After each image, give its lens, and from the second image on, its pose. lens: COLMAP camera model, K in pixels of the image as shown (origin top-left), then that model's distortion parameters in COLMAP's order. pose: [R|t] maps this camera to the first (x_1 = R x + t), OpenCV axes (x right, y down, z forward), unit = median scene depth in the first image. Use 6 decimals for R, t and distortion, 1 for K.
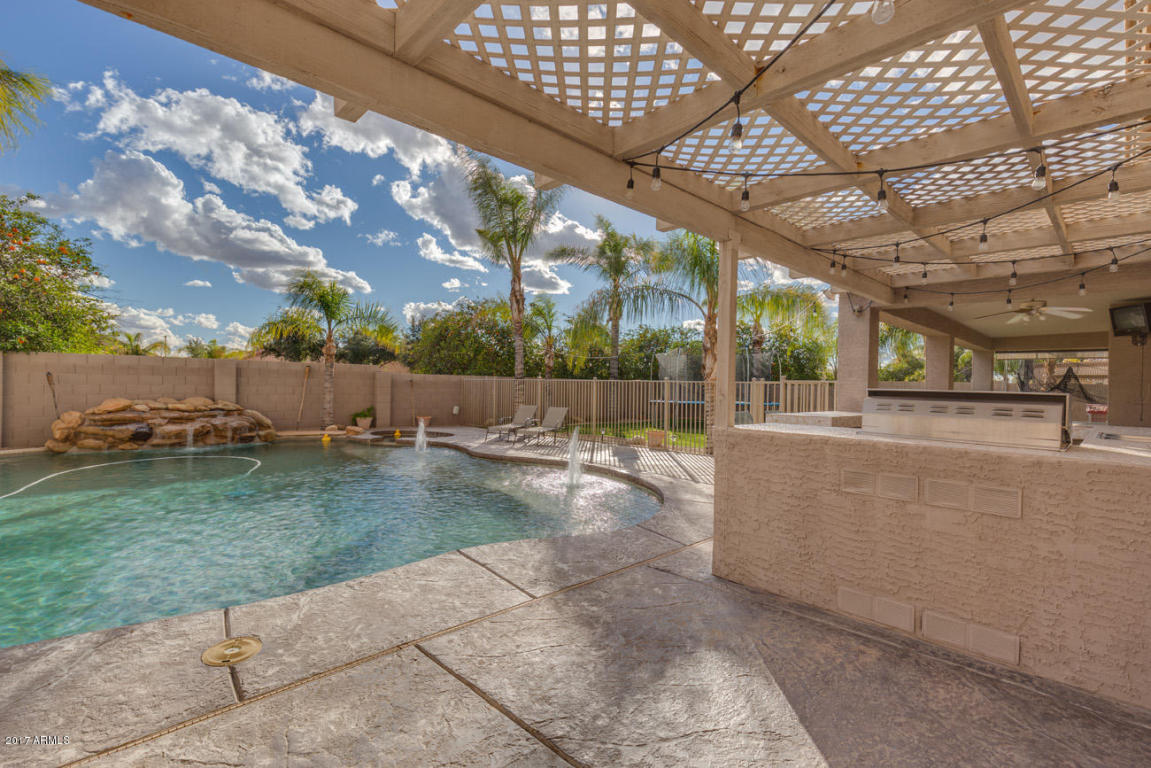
lens RADIAL K [[523.3, 0, 575.5], [0, 523.3, 384.0], [0, 0, 1]] dist [0.012881, -0.000144]
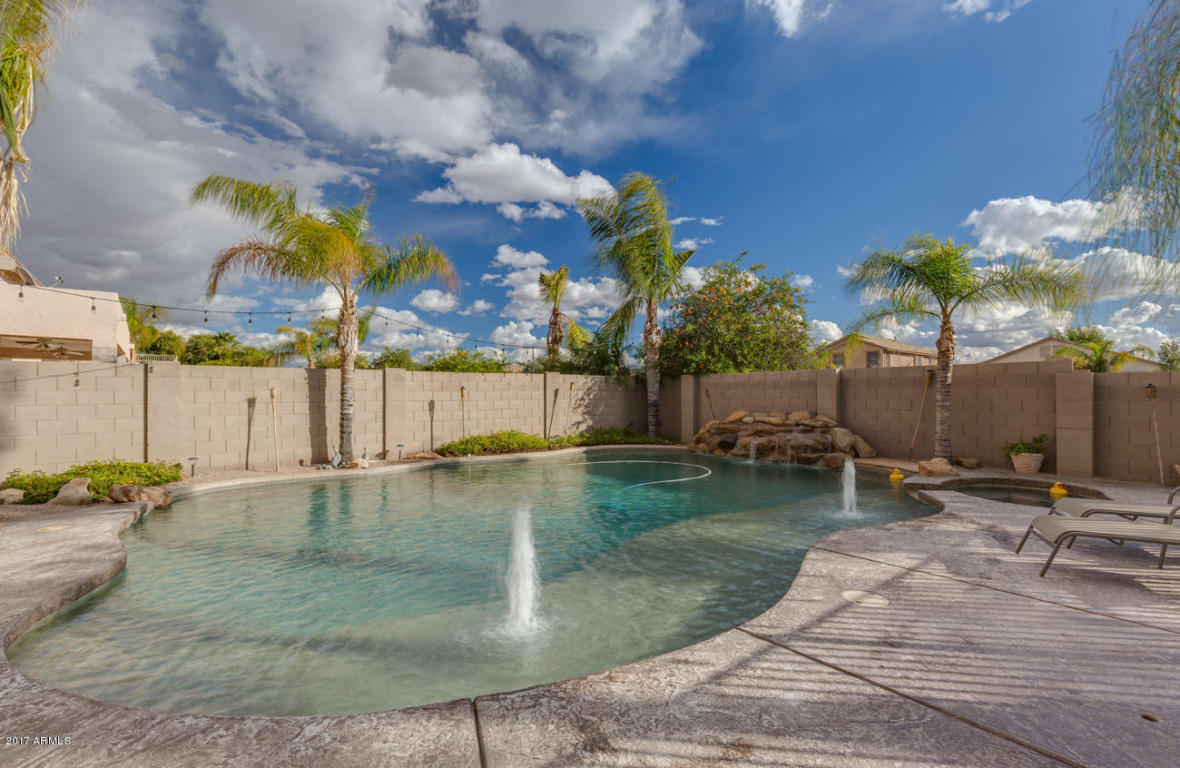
lens RADIAL K [[537.0, 0, 608.3], [0, 537.0, 387.3], [0, 0, 1]] dist [0.000393, 0.000048]
pose [[-0.064365, -0.033847, -0.997352, 0.275529], [0.000603, 0.999423, -0.033956, 0.014663], [0.997926, -0.002787, -0.064308, 0.736131]]
